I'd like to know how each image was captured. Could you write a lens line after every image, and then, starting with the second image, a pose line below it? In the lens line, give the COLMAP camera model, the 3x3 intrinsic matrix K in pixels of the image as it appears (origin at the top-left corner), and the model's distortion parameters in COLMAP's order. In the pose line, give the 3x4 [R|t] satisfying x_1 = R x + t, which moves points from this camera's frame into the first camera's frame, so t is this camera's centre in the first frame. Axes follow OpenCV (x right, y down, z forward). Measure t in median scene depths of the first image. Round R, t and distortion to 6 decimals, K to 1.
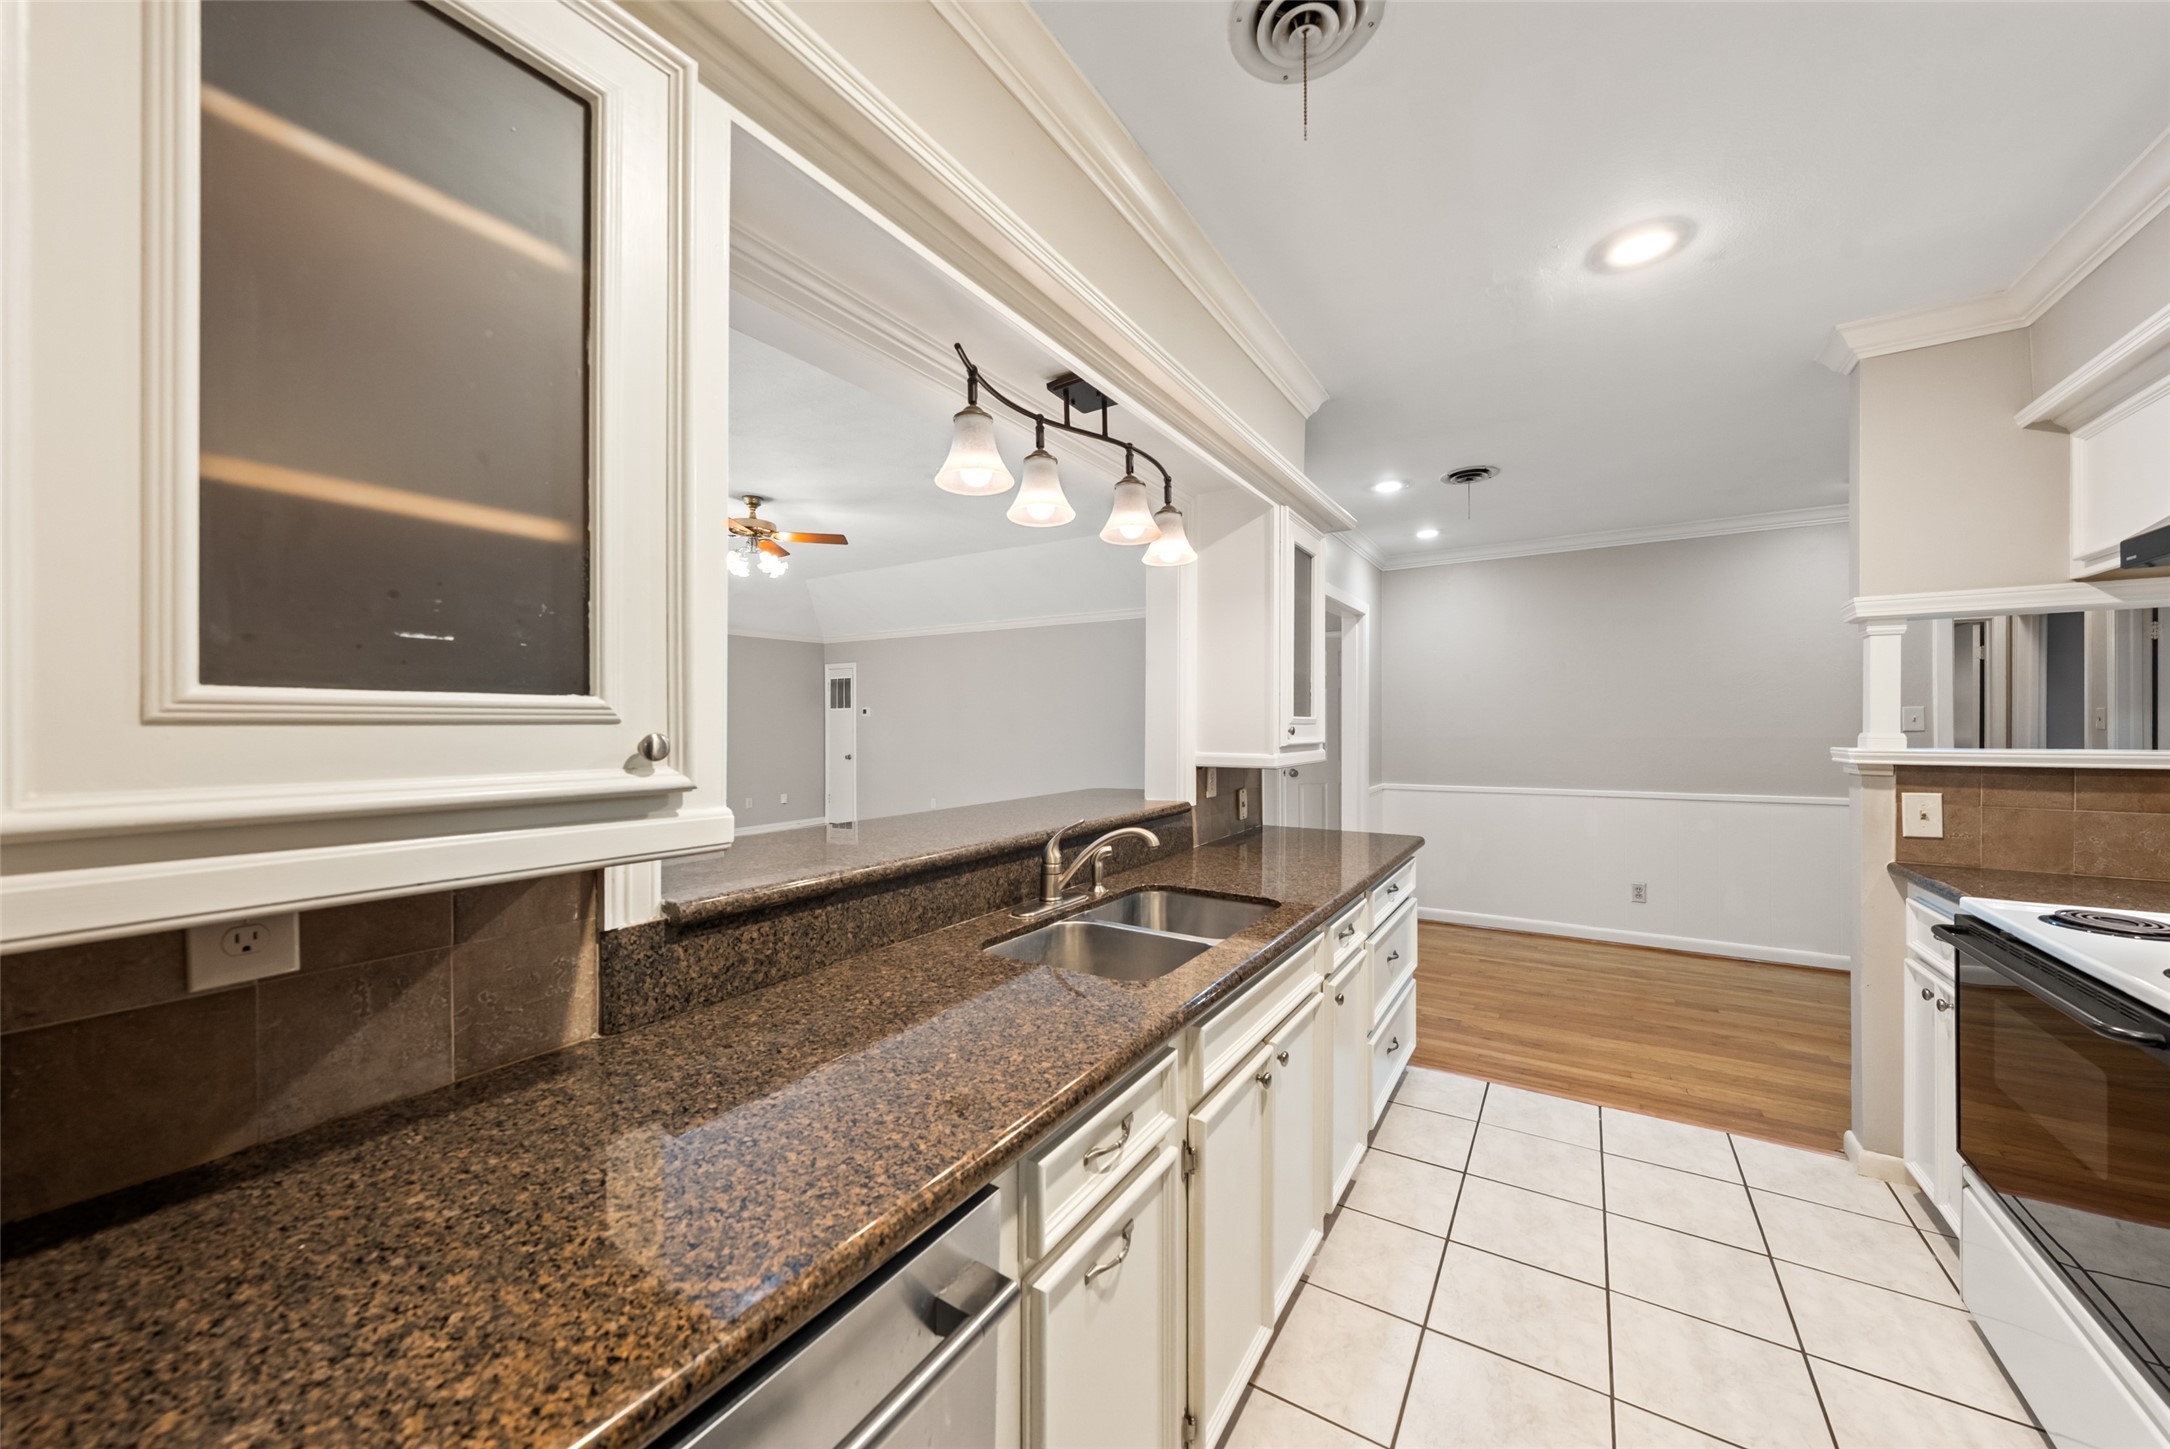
lens RADIAL K [[754.1, 0, 1117.8], [0, 754.1, 730.0], [0, 0, 1]] dist [0.000309, -0.000161]
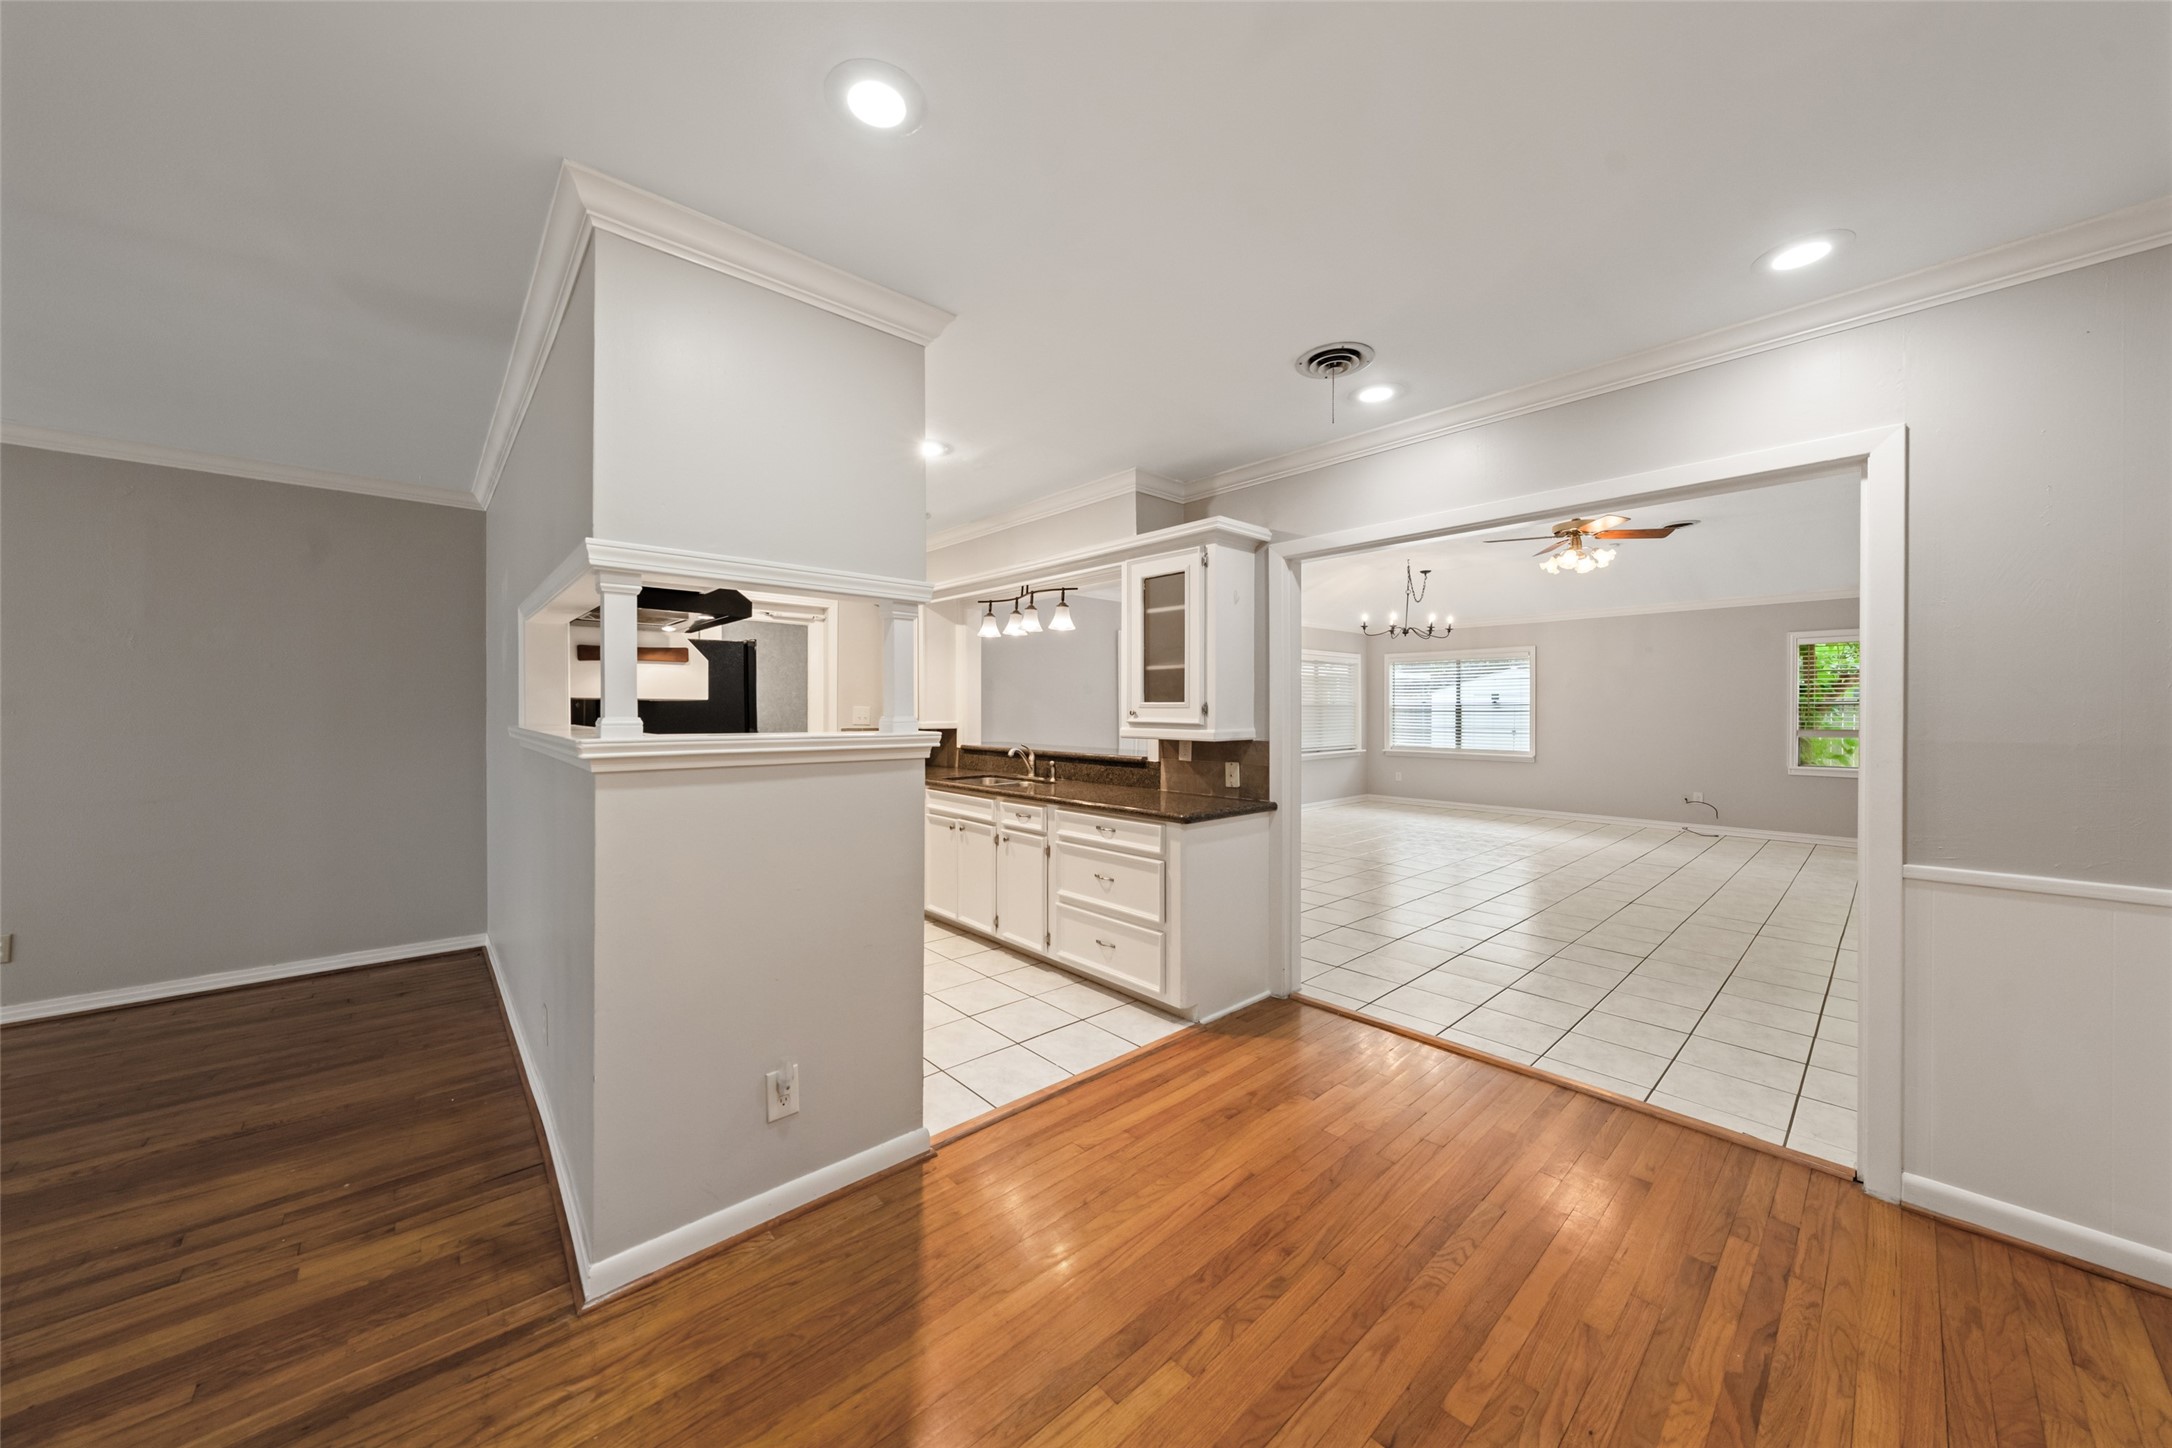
lens RADIAL K [[754.8, 0, 1089.6], [0, 754.8, 714.5], [0, 0, 1]] dist [0.000309, -0.000161]
pose [[-0.269727, 0.008997, -0.962895, 1.146292], [-0.005391, 0.999927, 0.010853, -0.009009], [0.962922, 0.008118, -0.269658, 0.906764]]
